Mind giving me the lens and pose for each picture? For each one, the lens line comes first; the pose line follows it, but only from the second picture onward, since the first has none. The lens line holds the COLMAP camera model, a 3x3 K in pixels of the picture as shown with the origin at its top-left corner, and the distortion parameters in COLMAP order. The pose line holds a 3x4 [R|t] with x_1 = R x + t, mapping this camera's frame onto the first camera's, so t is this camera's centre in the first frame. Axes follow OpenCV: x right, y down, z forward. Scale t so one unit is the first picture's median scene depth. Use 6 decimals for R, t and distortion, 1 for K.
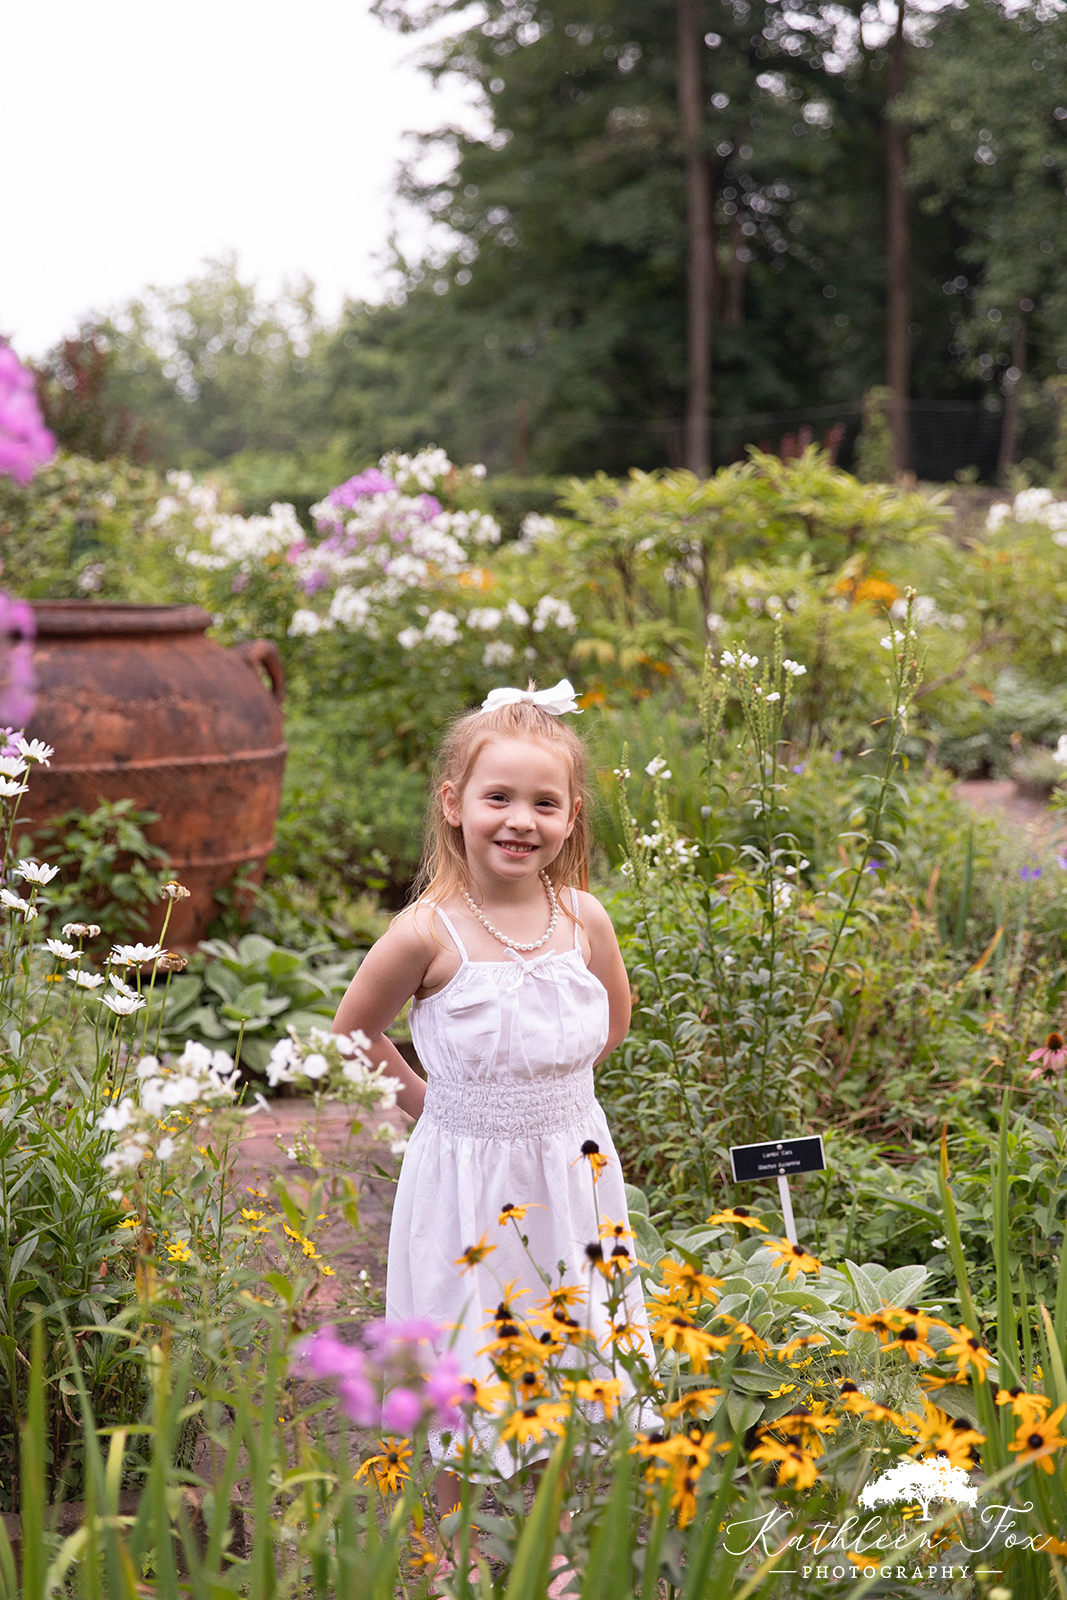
lens RADIAL K [[2596.9, 0, 533.5], [0, 2596.9, 800.0], [0, 0, 1]] dist [0.017604, -0.160406]
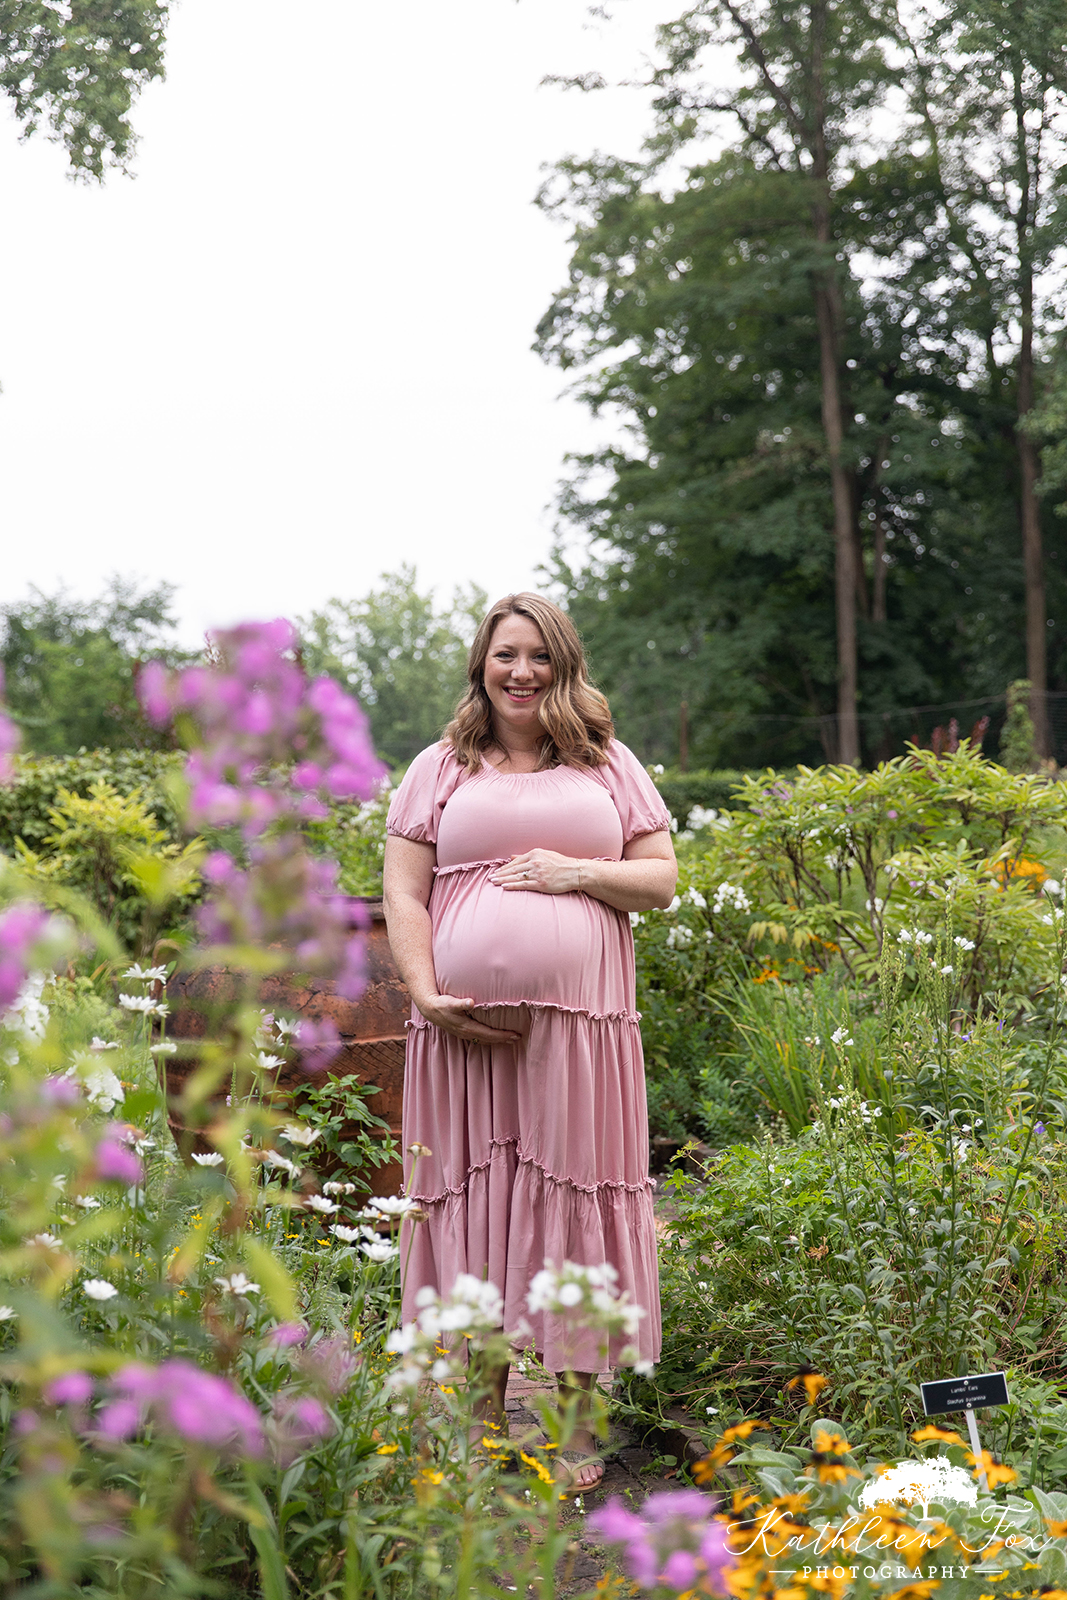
lens RADIAL K [[2461.3, 0, 533.5], [0, 2461.3, 800.0], [0, 0, 1]] dist [-0.000972, 0.081918]
pose [[0.997695, -0.020950, -0.064544, -0.007040], [0.013623, 0.993621, -0.111942, 0.001689], [0.066478, 0.110805, 0.991616, -0.031169]]
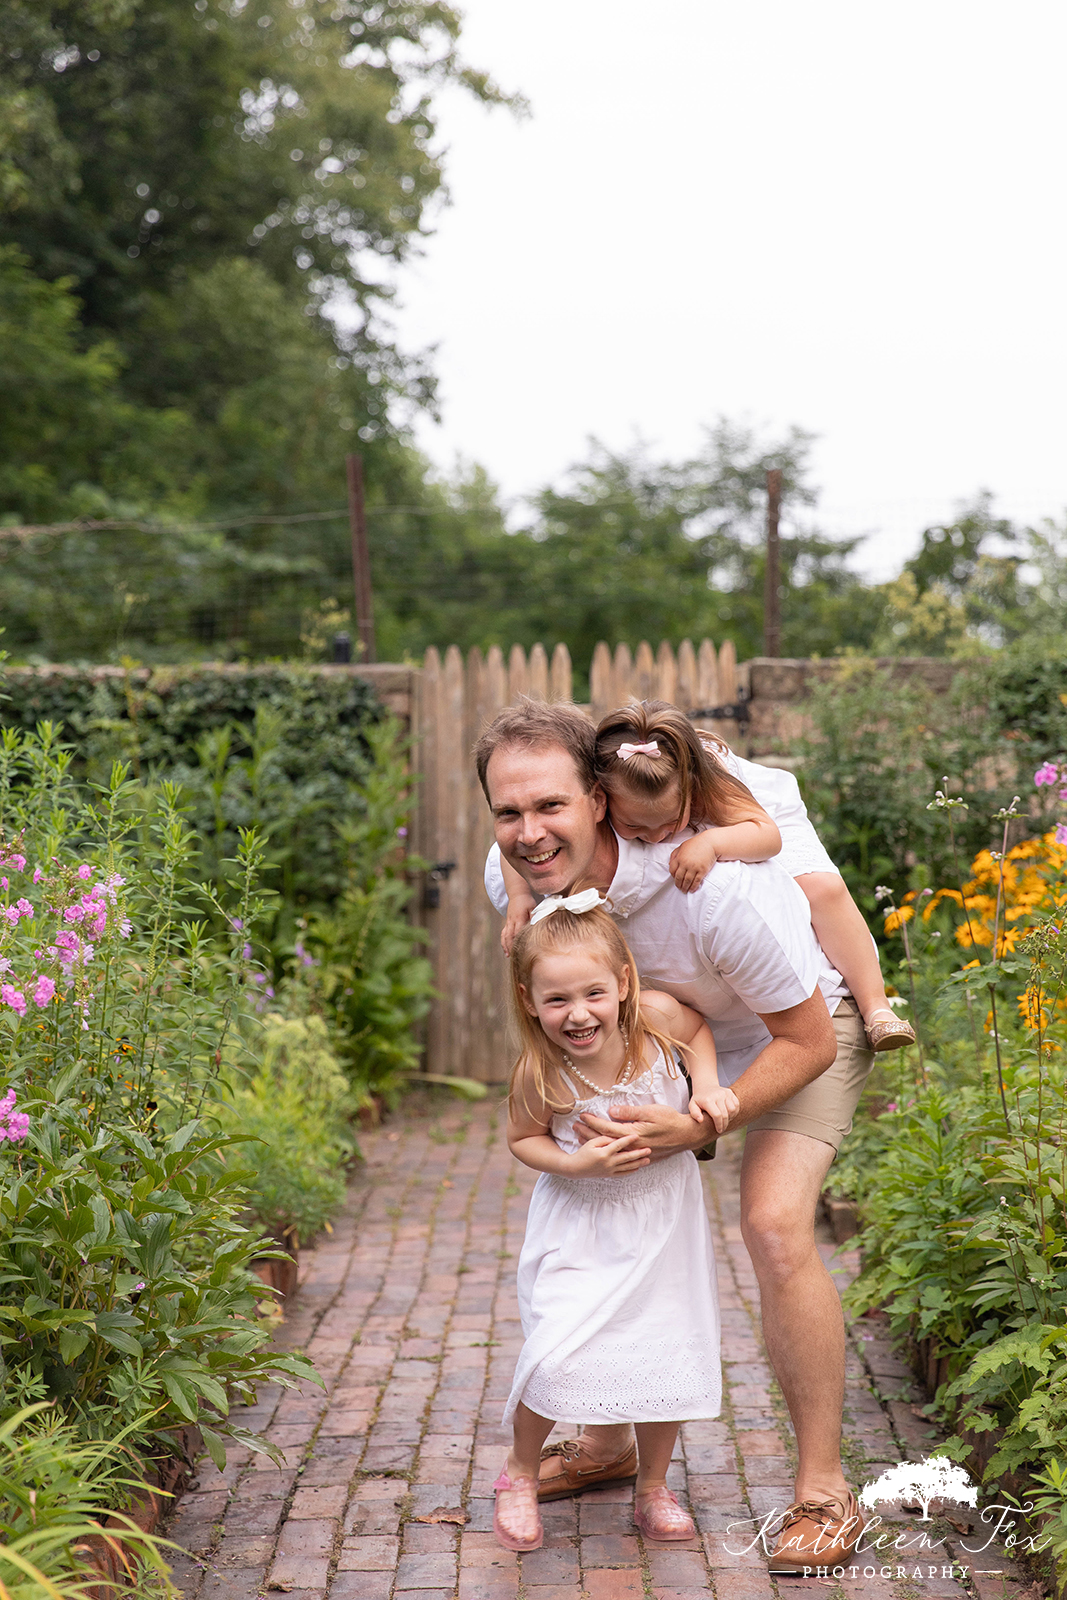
lens RADIAL K [[3159.4, 0, 533.5], [0, 3159.4, 800.0], [0, 0, 1]] dist [0.025591, -0.214296]
pose [[0.944370, -0.008277, -0.328782, -0.298626], [-0.030094, 0.993315, -0.111446, -0.404187], [0.327506, 0.115141, 0.937807, 4.924451]]
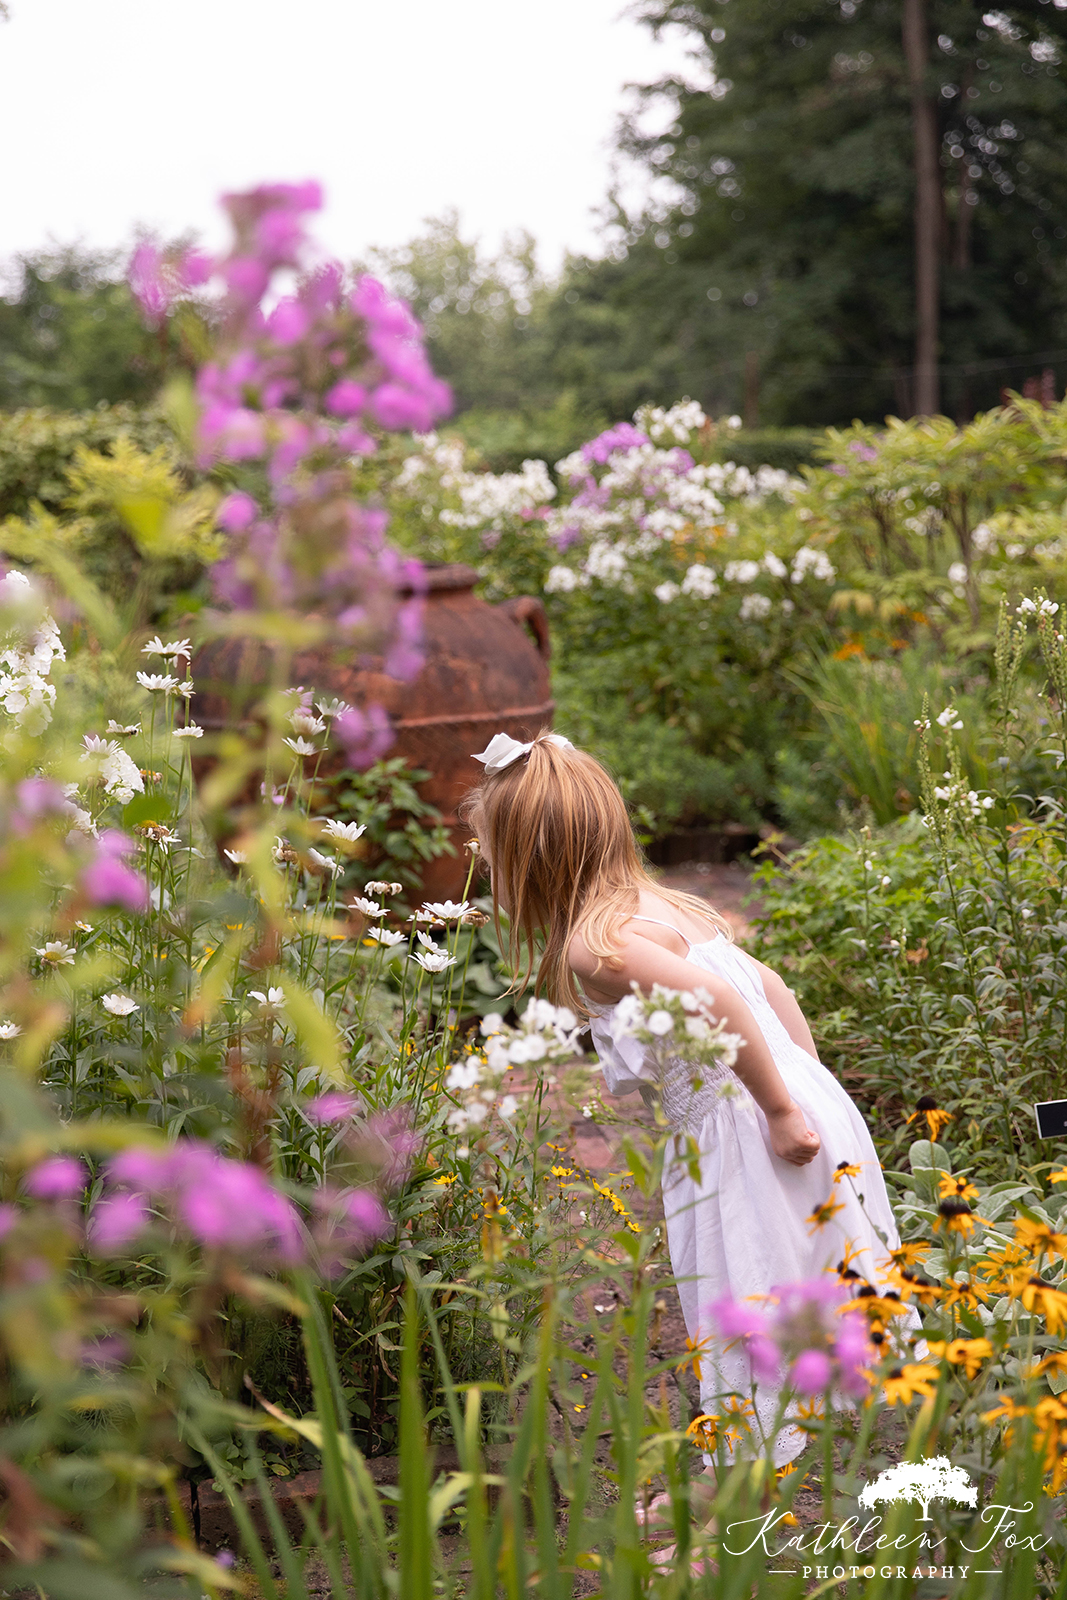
lens RADIAL K [[2596.9, 0, 533.5], [0, 2596.9, 800.0], [0, 0, 1]] dist [0.017604, -0.160406]
pose [[0.996143, -0.011403, -0.087002, -0.012672], [0.012882, 0.999782, 0.016453, 0.000157], [0.086795, -0.017510, 0.996072, 0.002991]]
